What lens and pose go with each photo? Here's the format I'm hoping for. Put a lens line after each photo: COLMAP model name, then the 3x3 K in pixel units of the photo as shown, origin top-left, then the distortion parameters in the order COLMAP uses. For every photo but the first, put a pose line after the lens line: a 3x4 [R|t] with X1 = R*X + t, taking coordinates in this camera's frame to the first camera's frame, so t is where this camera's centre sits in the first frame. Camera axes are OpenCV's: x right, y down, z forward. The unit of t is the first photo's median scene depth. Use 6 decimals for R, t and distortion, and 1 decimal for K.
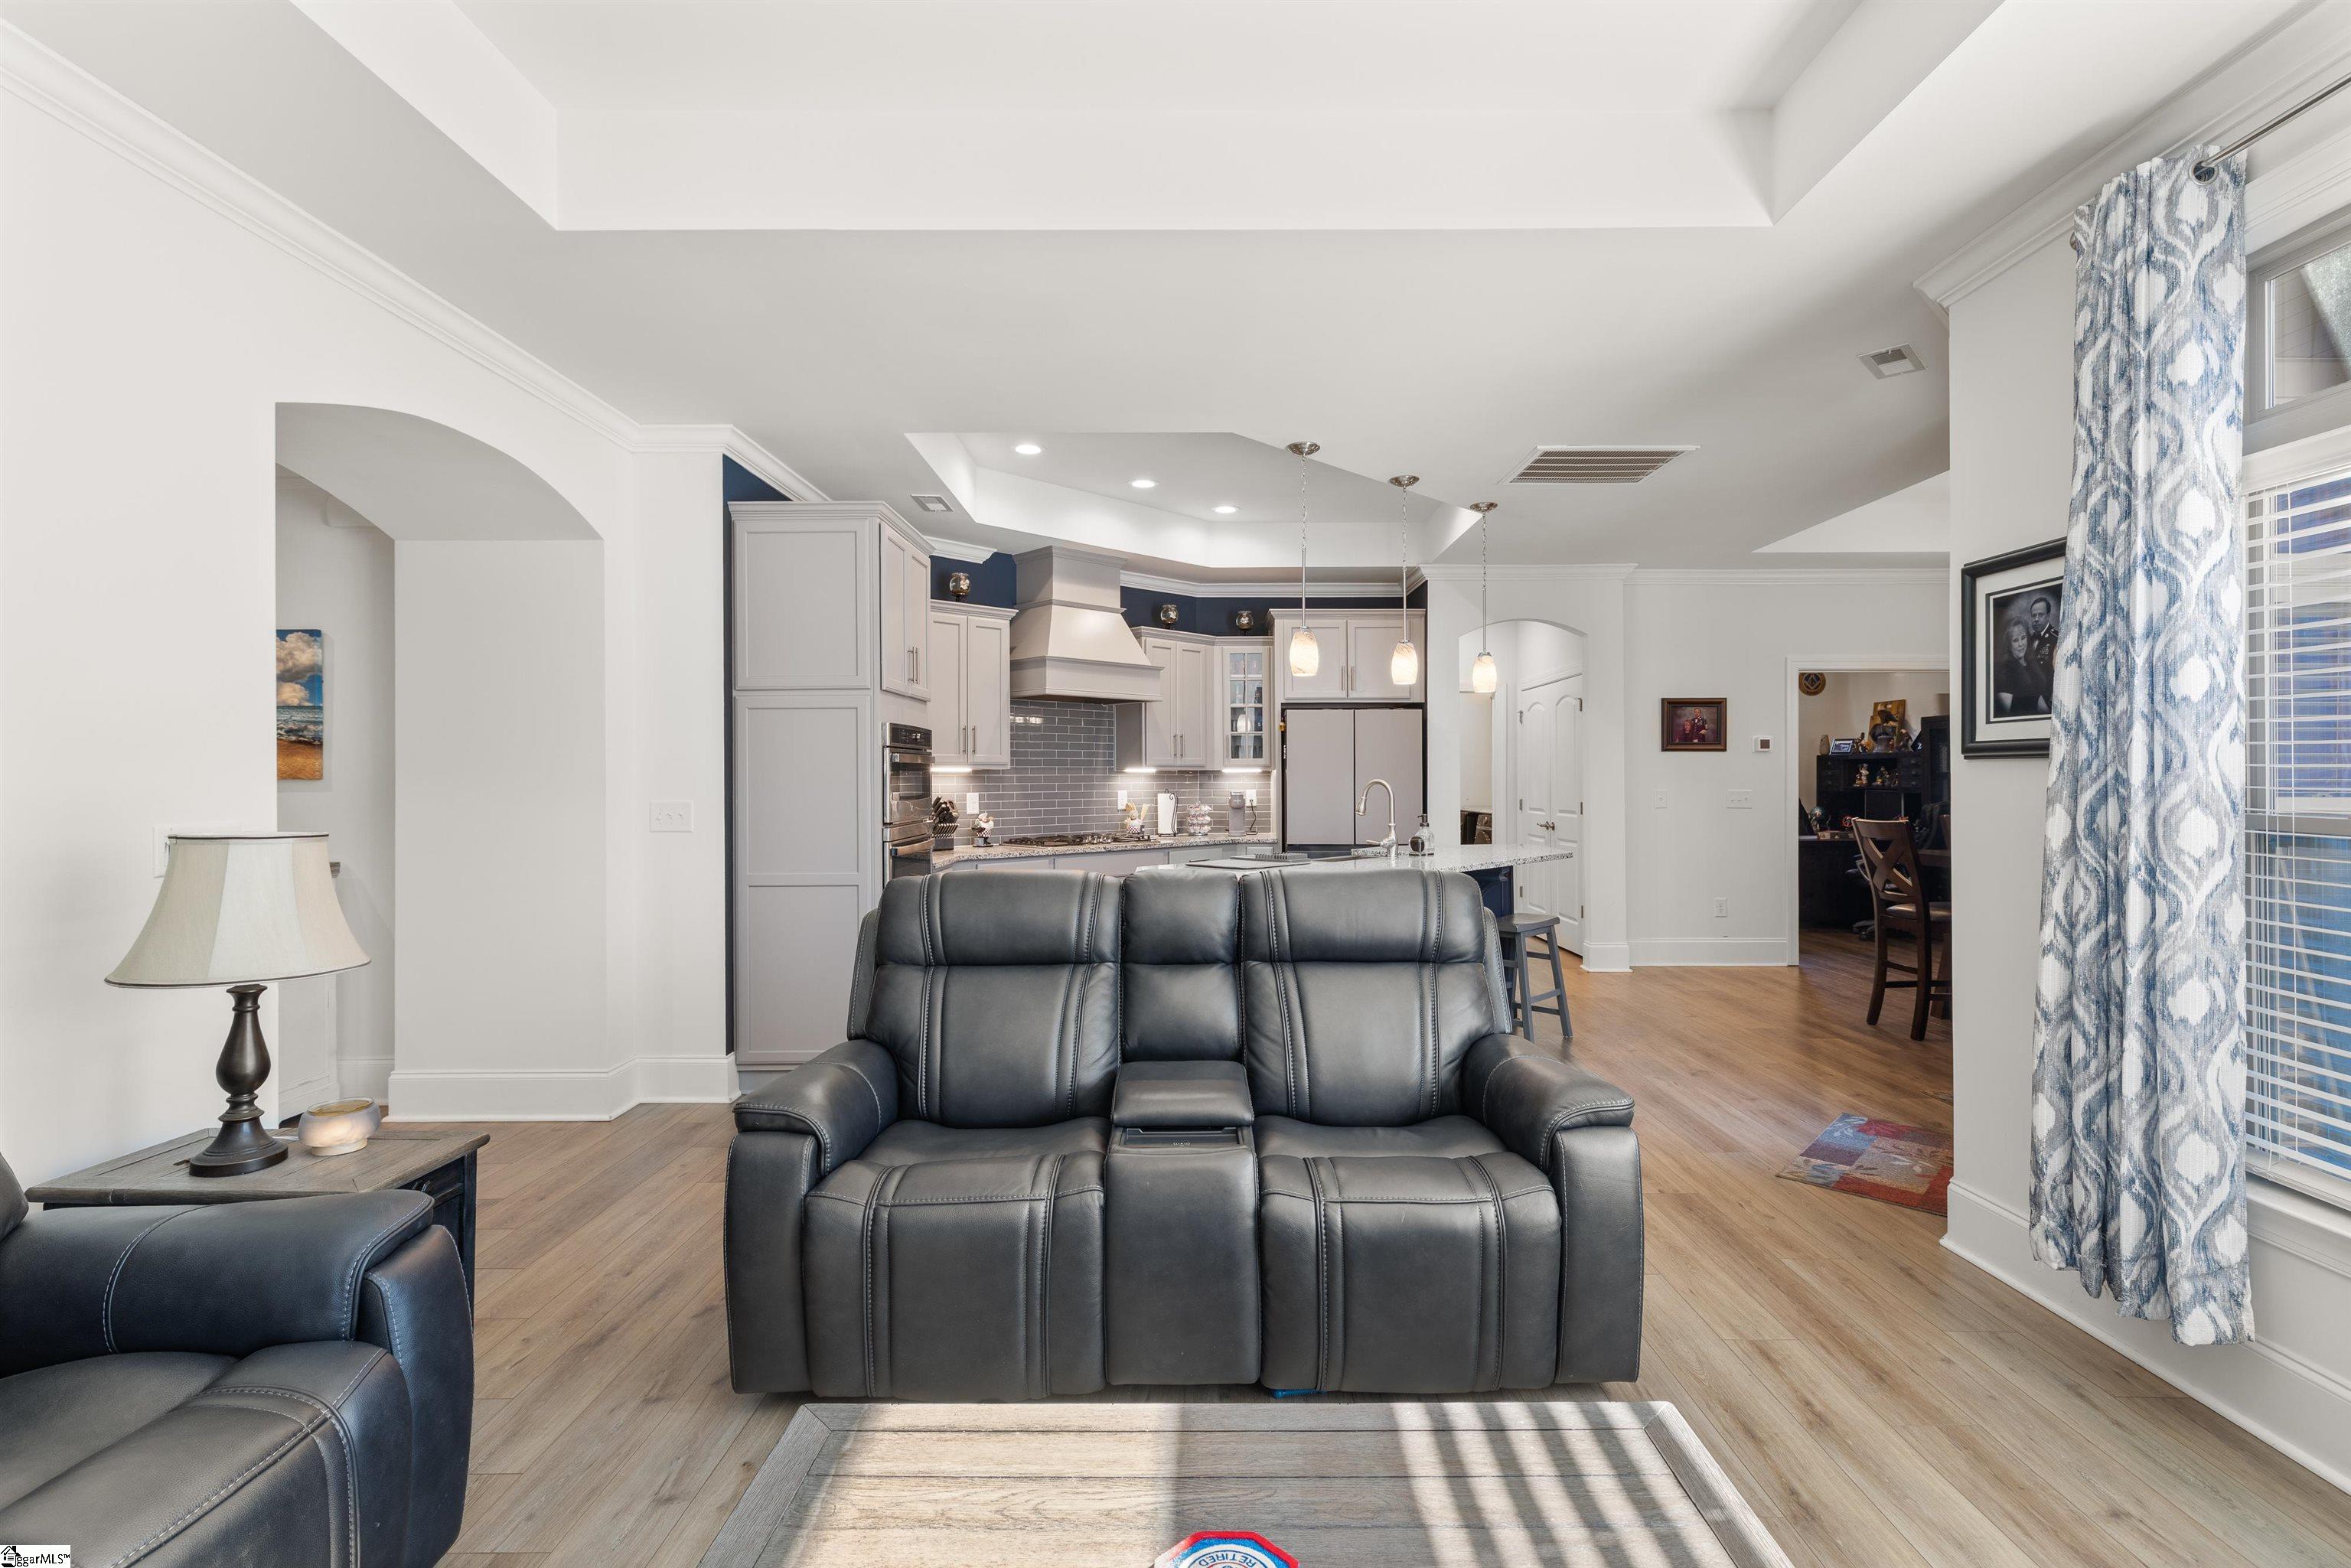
lens RADIAL K [[1018.9, 0, 1179.1], [0, 1018.9, 783.7], [0, 0, 1]] dist [-0.002592, 0.001122]
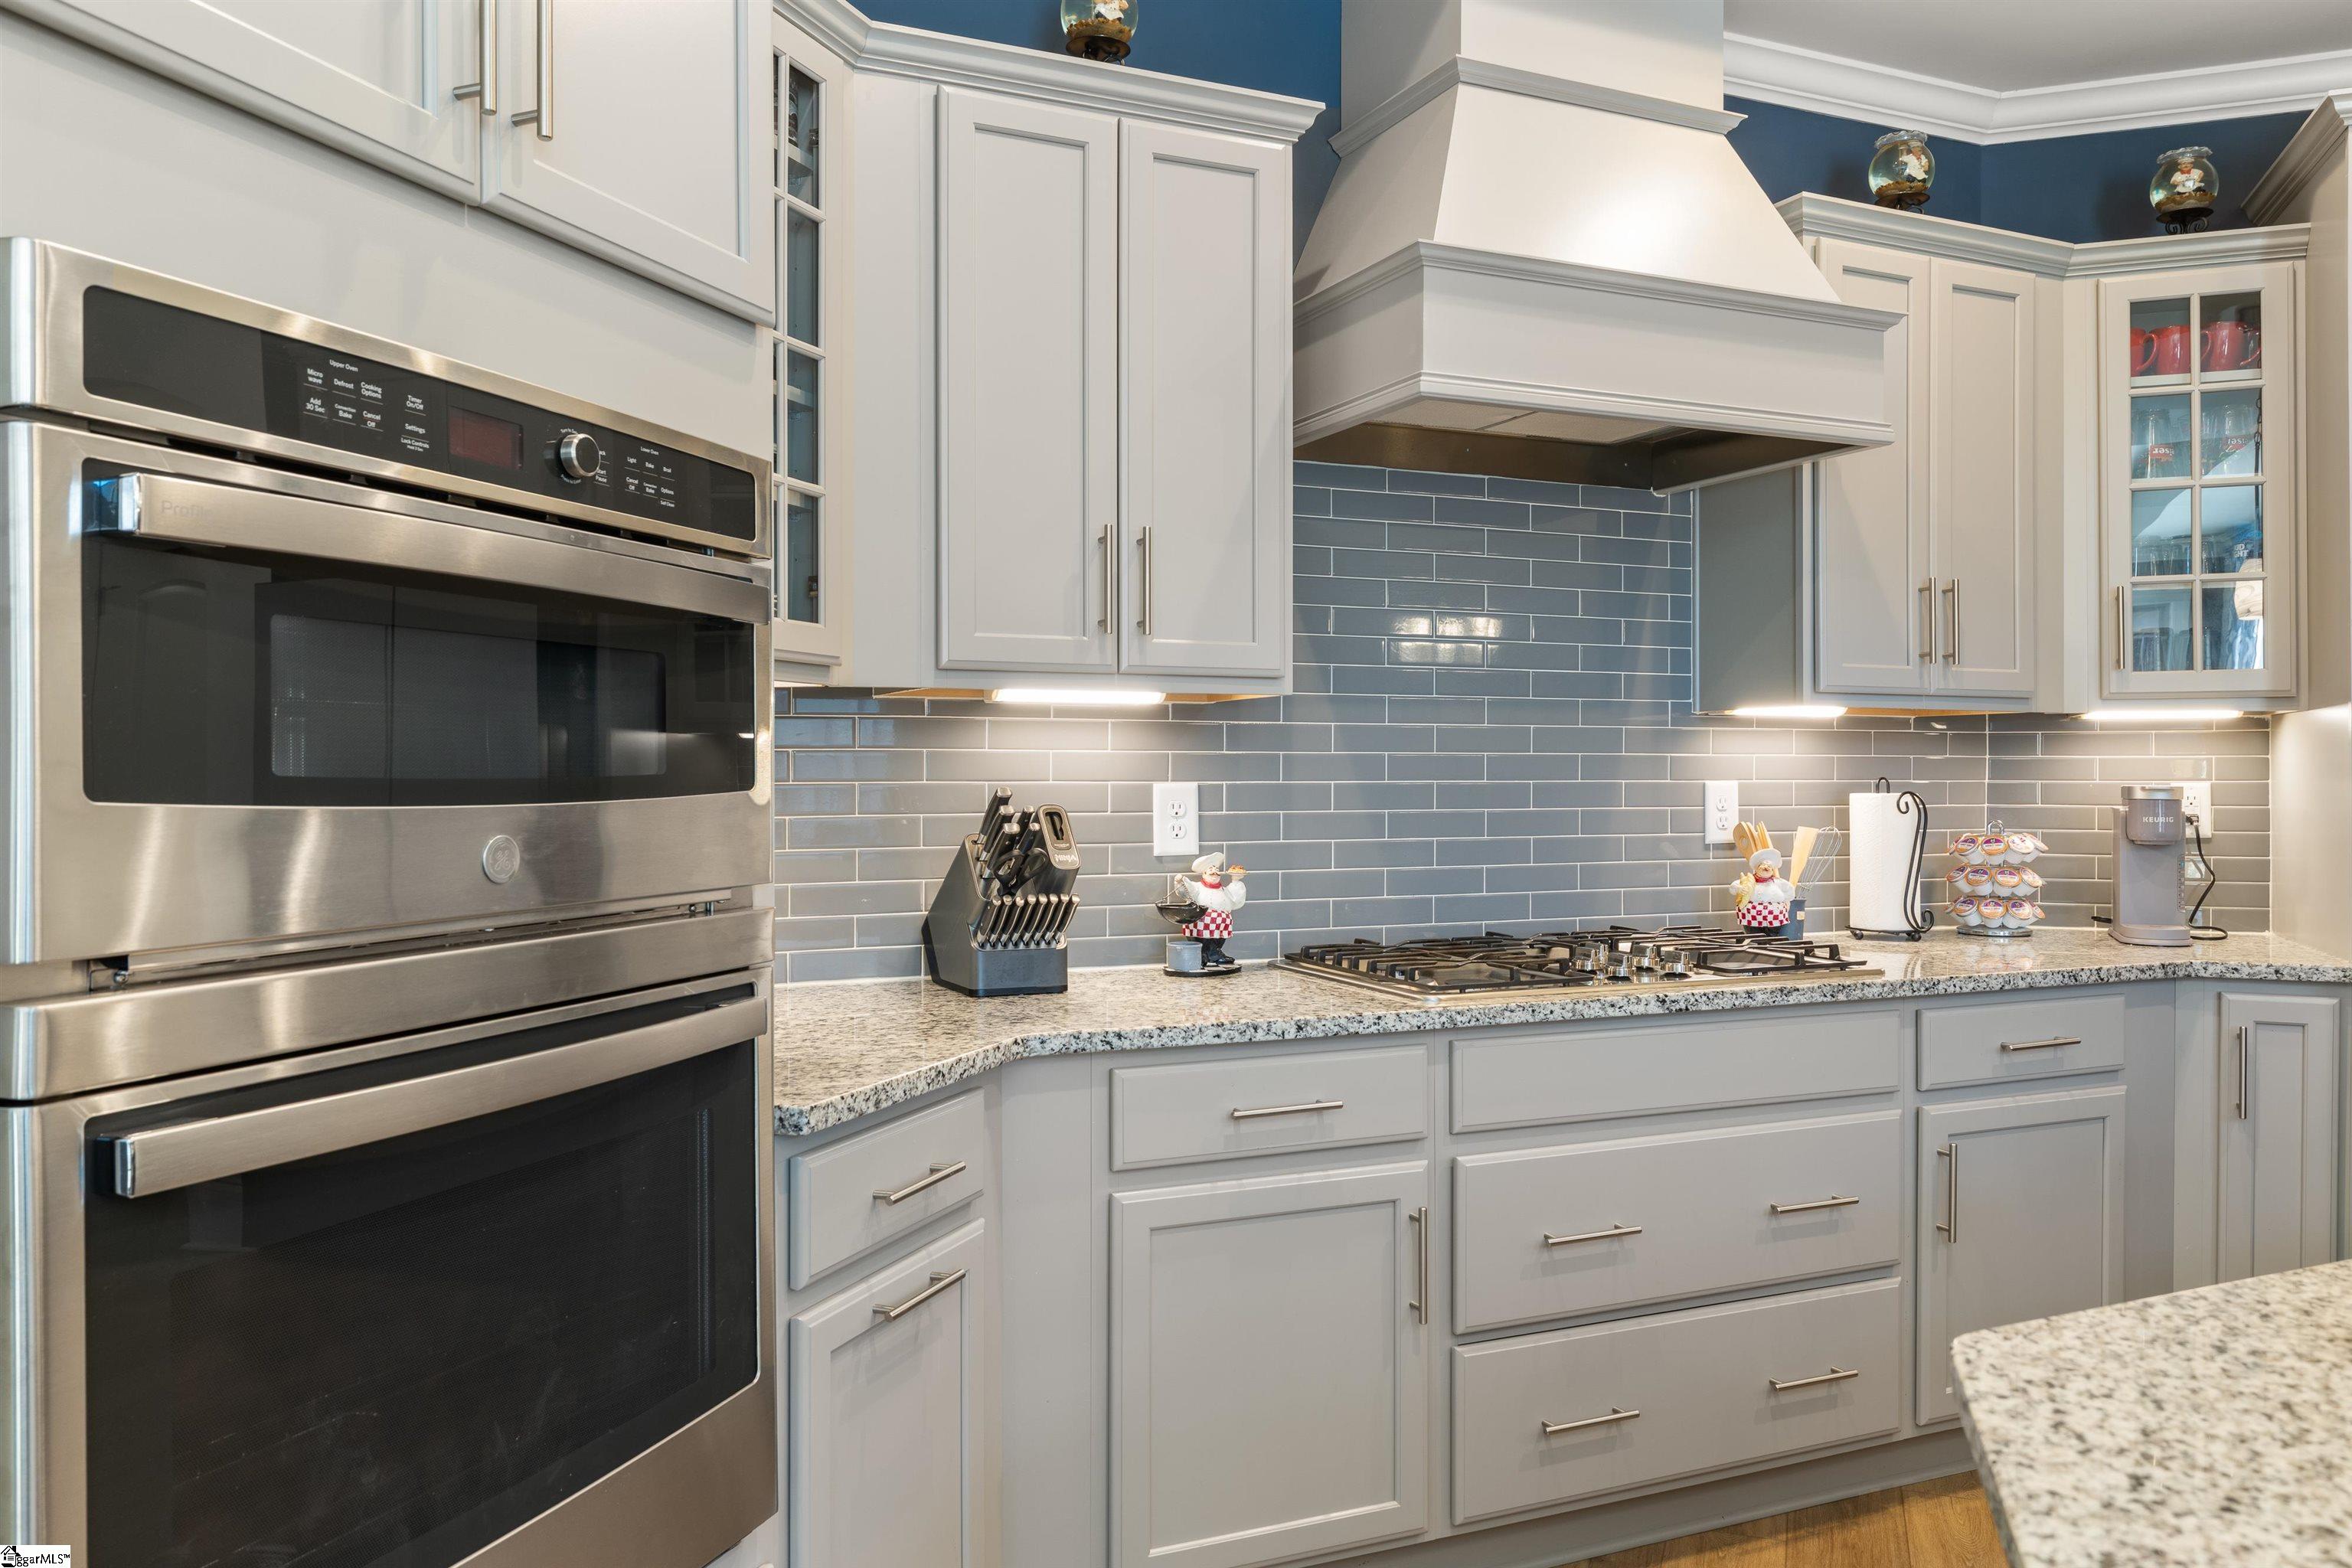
lens RADIAL K [[1343.4, 0, 1173.7], [0, 1343.4, 783.2], [0, 0, 1]] dist [0.000593, 0.000037]
pose [[0.915040, 0.001566, -0.403360, -0.046269], [-0.003585, 0.999985, -0.004249, 0.010133], [0.403347, 0.005334, 0.915031, 0.605256]]
